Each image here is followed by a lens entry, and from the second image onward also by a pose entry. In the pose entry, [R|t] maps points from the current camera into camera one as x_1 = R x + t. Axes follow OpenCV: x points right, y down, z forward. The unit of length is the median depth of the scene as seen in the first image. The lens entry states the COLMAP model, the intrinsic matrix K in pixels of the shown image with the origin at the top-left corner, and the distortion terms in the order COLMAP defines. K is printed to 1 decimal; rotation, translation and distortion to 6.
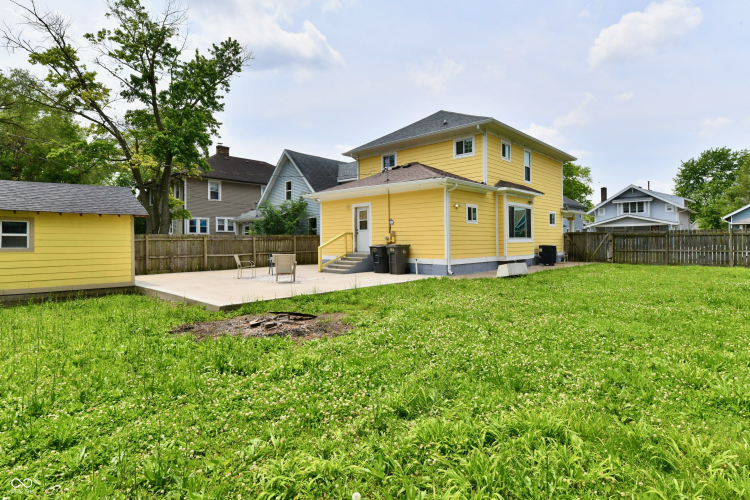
lens RADIAL K [[394.8, 0, 376.5], [0, 394.8, 245.0], [0, 0, 1]] dist [-0.001633, -0.000096]
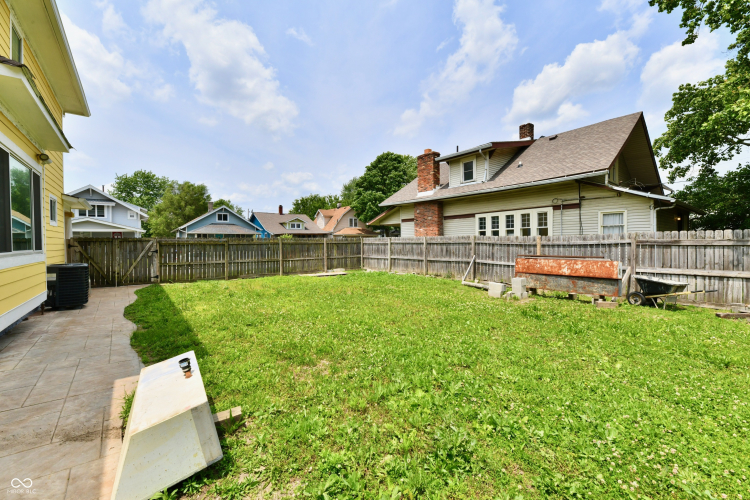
lens RADIAL K [[306.1, 0, 379.9], [0, 306.1, 243.3], [0, 0, 1]] dist [-0.005465, -0.001102]
pose [[0.141985, 0.003371, 0.989863, 0.059179], [0.014497, 0.999880, -0.005484, -0.007848], [-0.989763, 0.015129, 0.141919, 0.255998]]
